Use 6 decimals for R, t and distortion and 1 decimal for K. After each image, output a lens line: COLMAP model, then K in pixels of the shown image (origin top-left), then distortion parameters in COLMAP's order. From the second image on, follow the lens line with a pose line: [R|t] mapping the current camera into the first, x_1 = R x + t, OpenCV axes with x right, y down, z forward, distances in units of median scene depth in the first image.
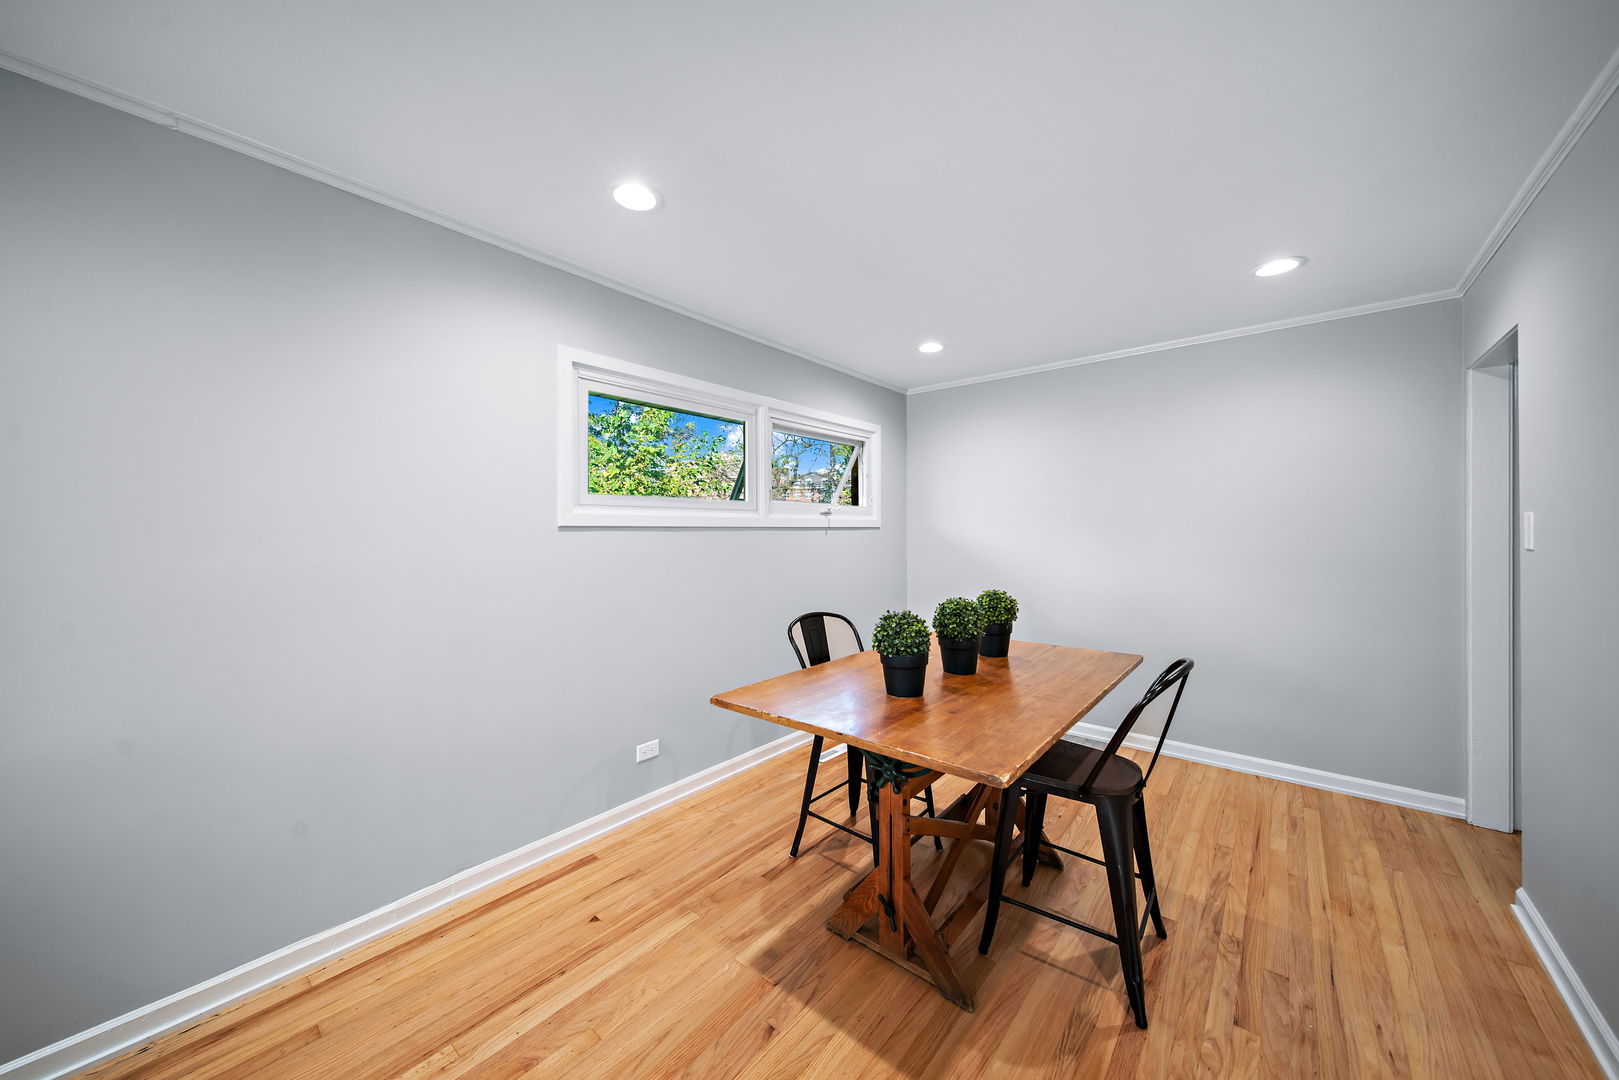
lens RADIAL K [[574.1, 0, 802.1], [0, 574.1, 529.6], [0, 0, 1]] dist [0.003411, -0.000339]
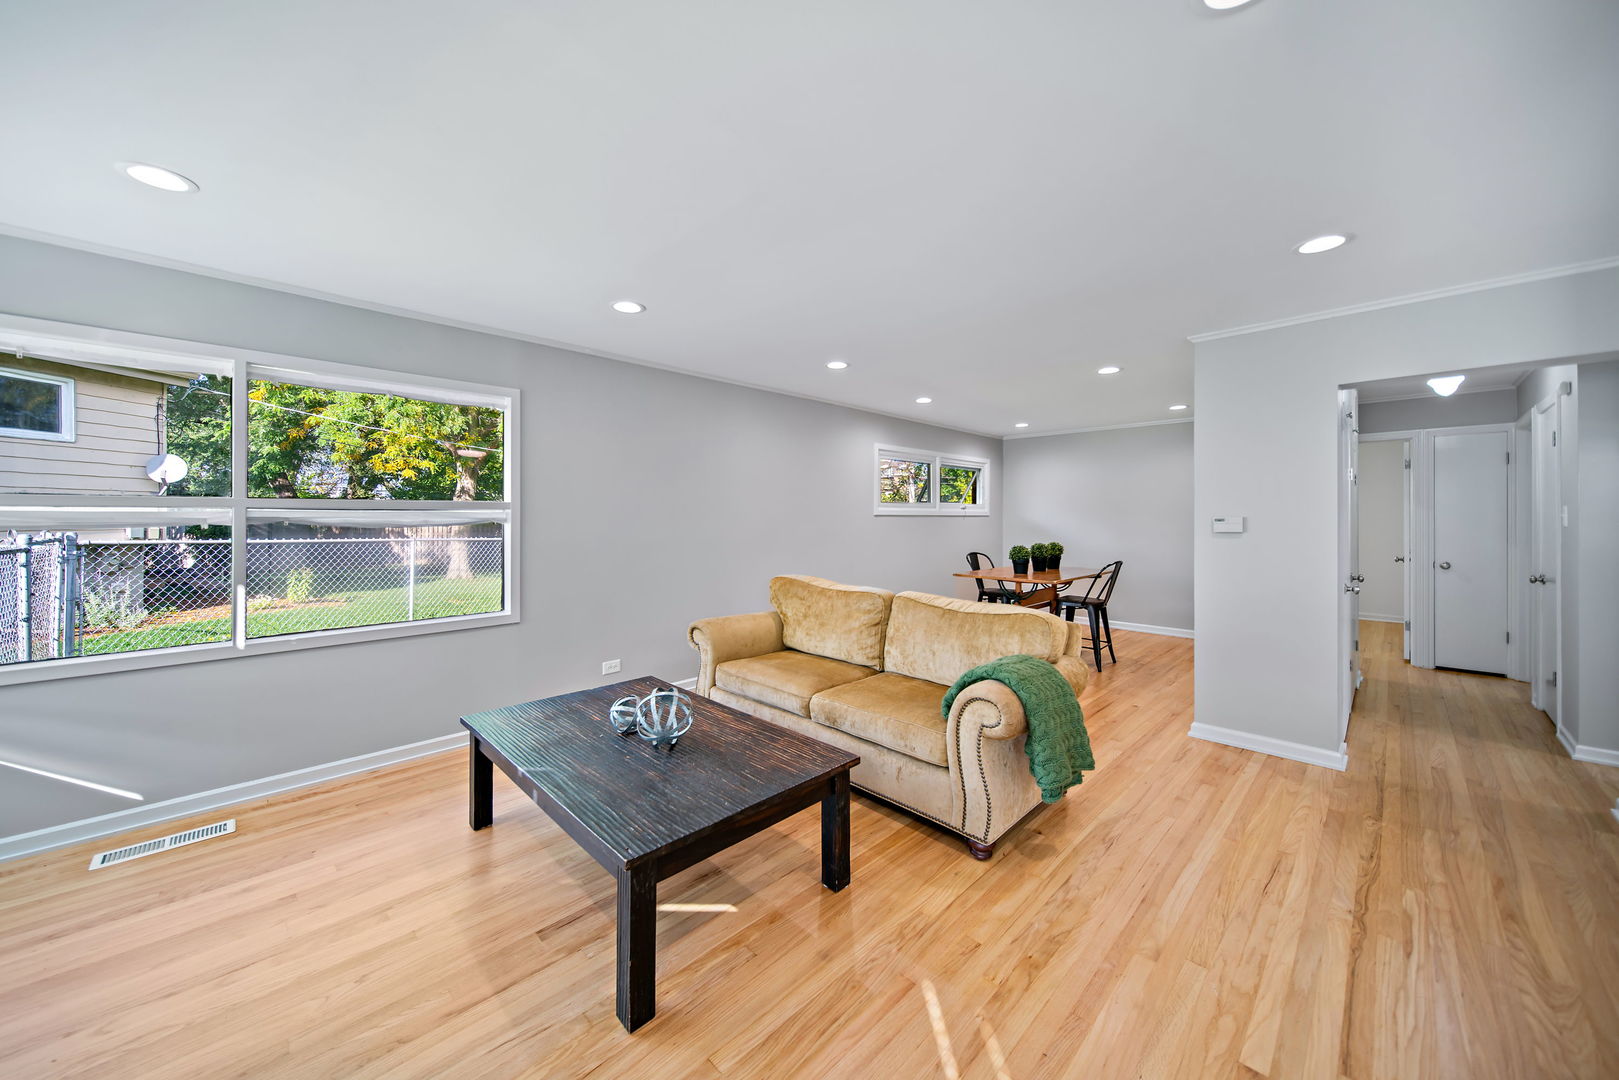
lens RADIAL K [[574.1, 0, 802.1], [0, 574.1, 529.6], [0, 0, 1]] dist [0.003411, -0.000339]
pose [[0.996396, 0.009441, -0.084293, -0.350875], [-0.007785, 0.999771, 0.019954, 0.010100], [0.084462, -0.019226, 0.996241, -1.014474]]
